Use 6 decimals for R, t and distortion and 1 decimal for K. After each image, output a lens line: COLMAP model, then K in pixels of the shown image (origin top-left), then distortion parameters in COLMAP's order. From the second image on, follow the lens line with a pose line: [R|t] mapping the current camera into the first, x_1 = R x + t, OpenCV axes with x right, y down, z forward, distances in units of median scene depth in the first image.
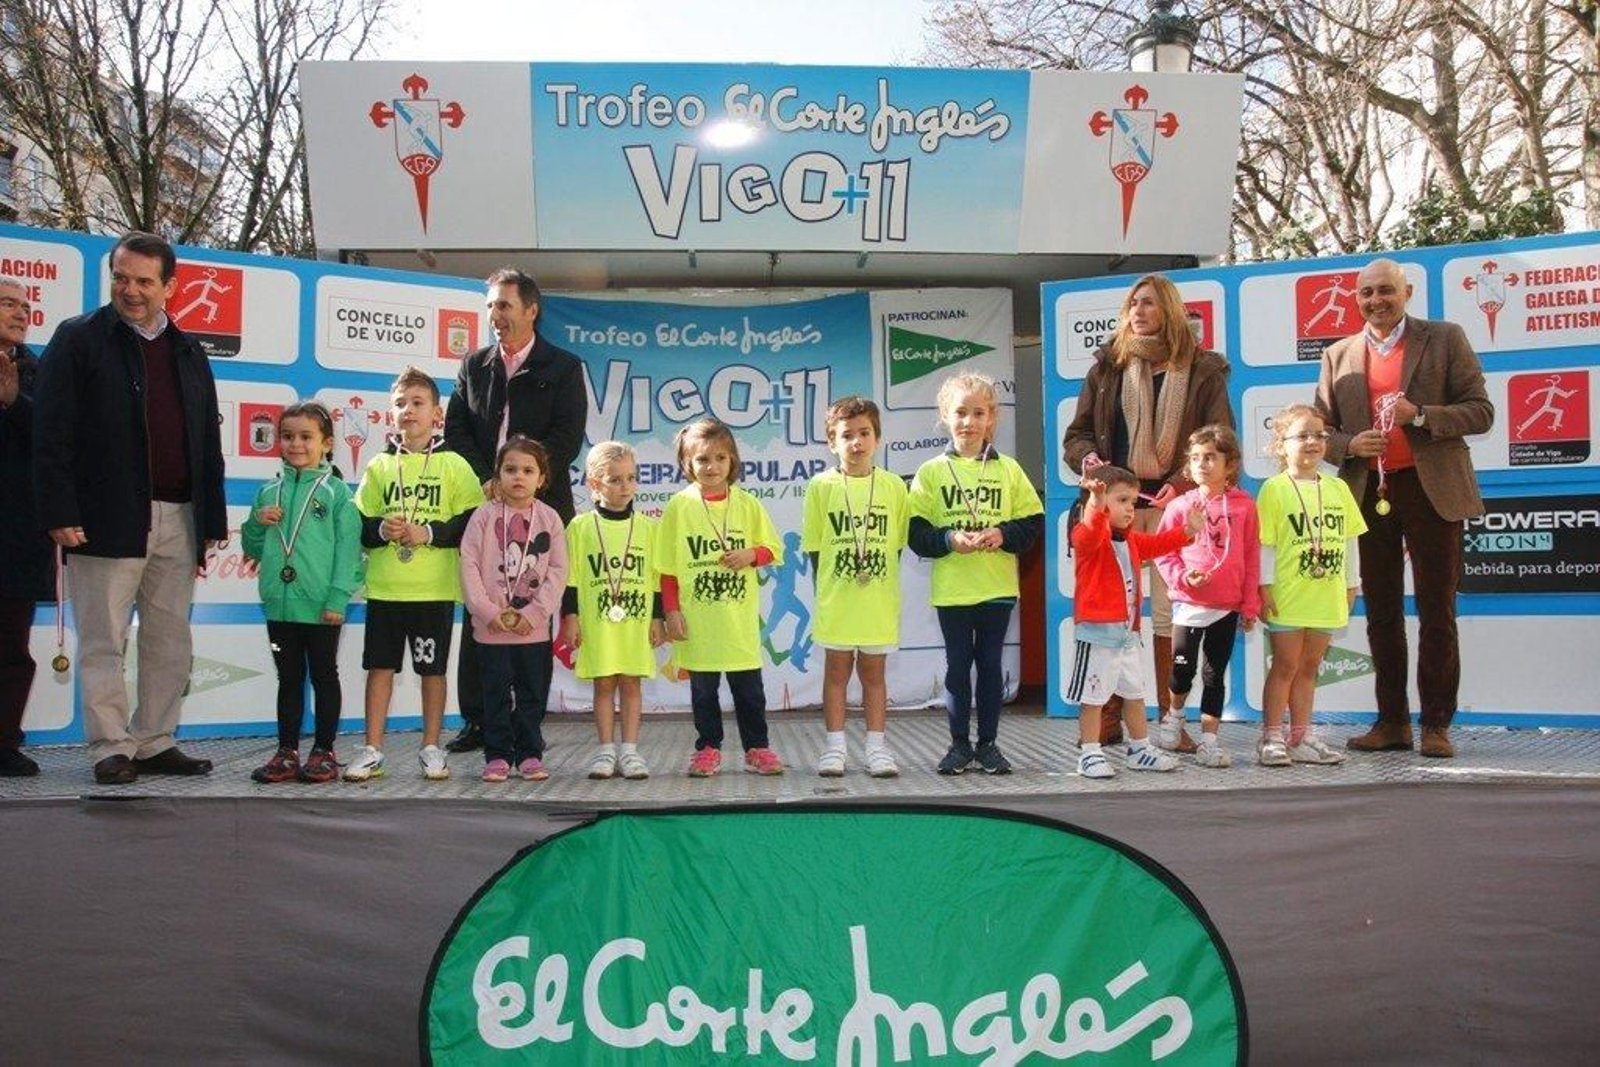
lens RADIAL K [[1118.6, 0, 779.8], [0, 1118.6, 562.8], [0, 0, 1]] dist [-0.116406, 0.099500]
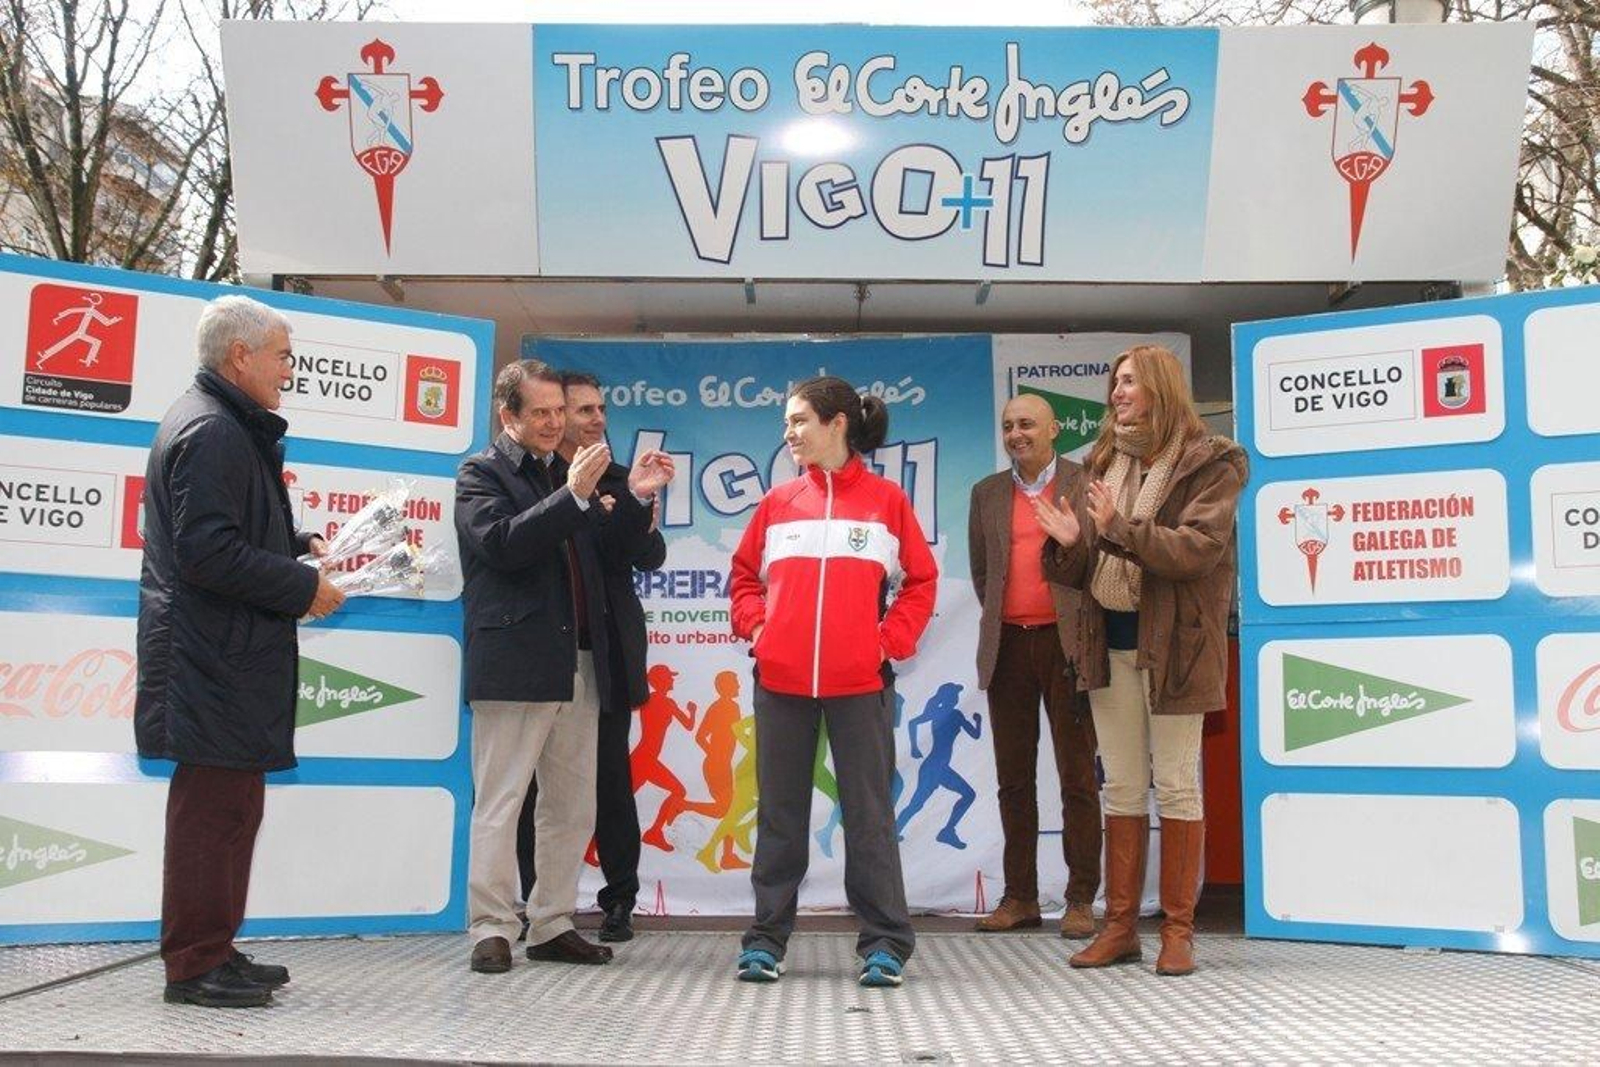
lens RADIAL K [[1387.3, 0, 798.2], [0, 1387.3, 587.4], [0, 0, 1]] dist [-0.069283, 0.138024]
pose [[0.998031, 0.011539, -0.061654, 0.011926], [-0.016242, 0.996950, -0.076333, -0.009049], [0.060585, 0.077184, 0.995174, 0.105796]]
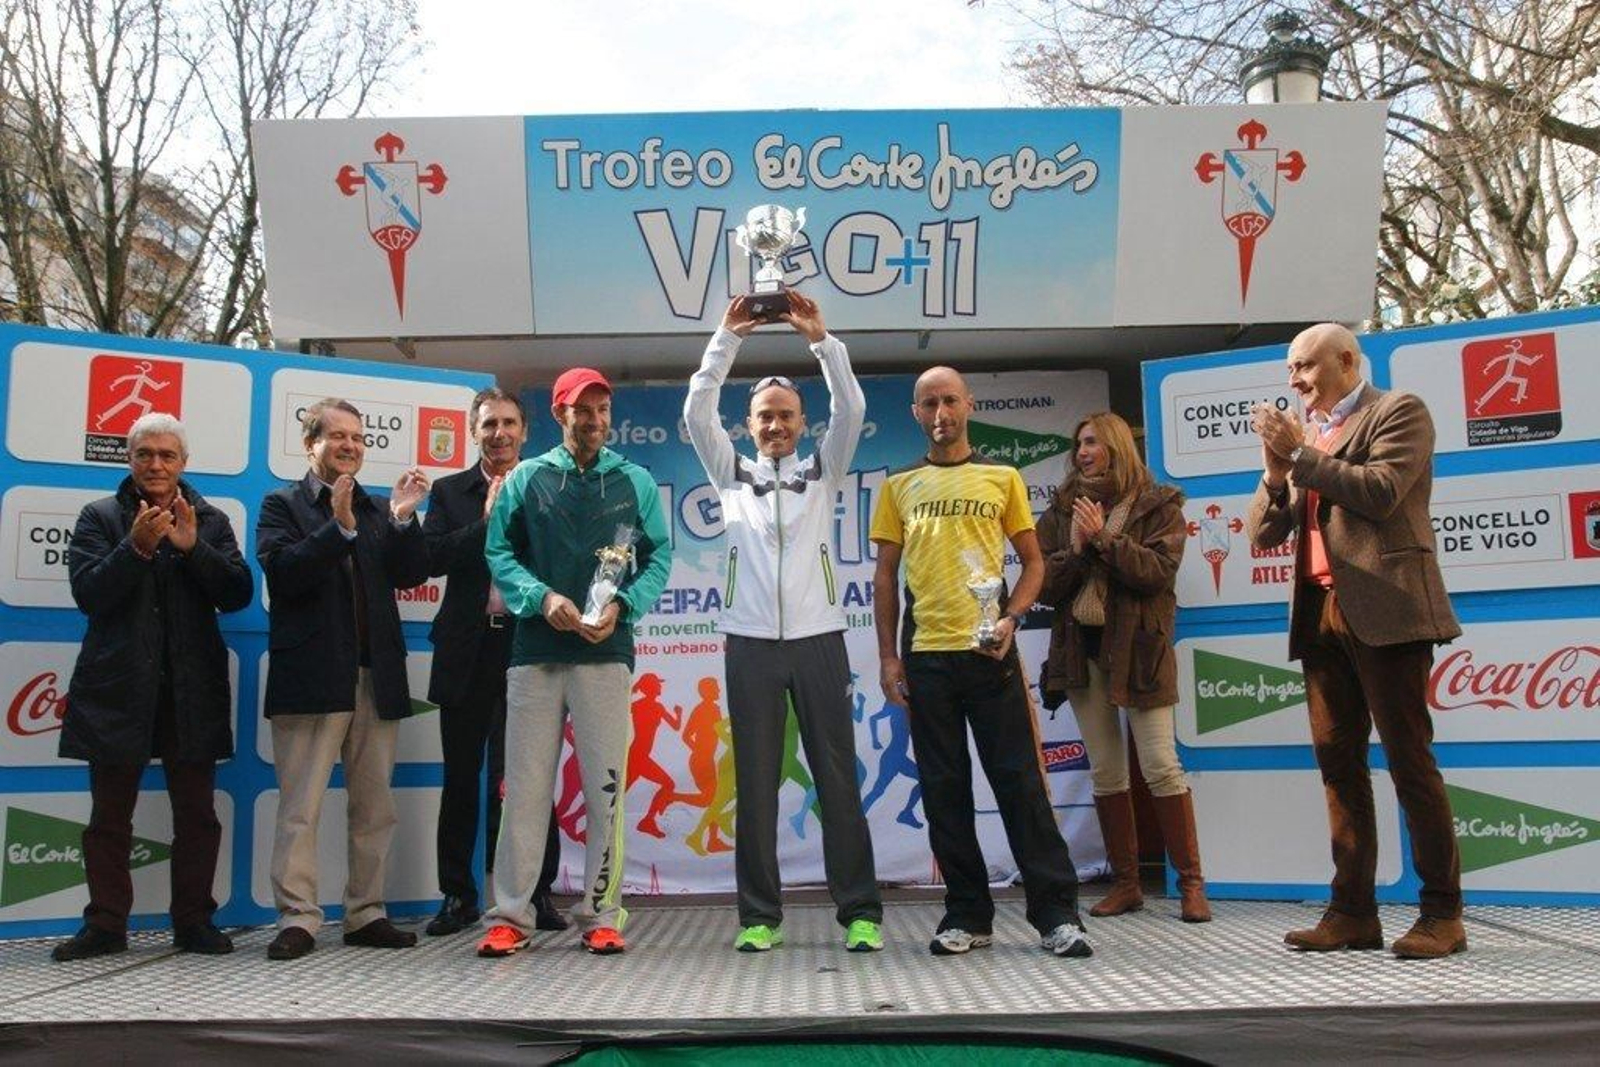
lens RADIAL K [[1288.7, 0, 795.9], [0, 1288.7, 578.0], [0, 0, 1]] dist [-0.084824, 0.122730]
pose [[0.998857, -0.014708, -0.045489, 0.019958], [0.010701, 0.996142, -0.087099, -0.012587], [0.046595, 0.086513, 0.995161, 0.054662]]
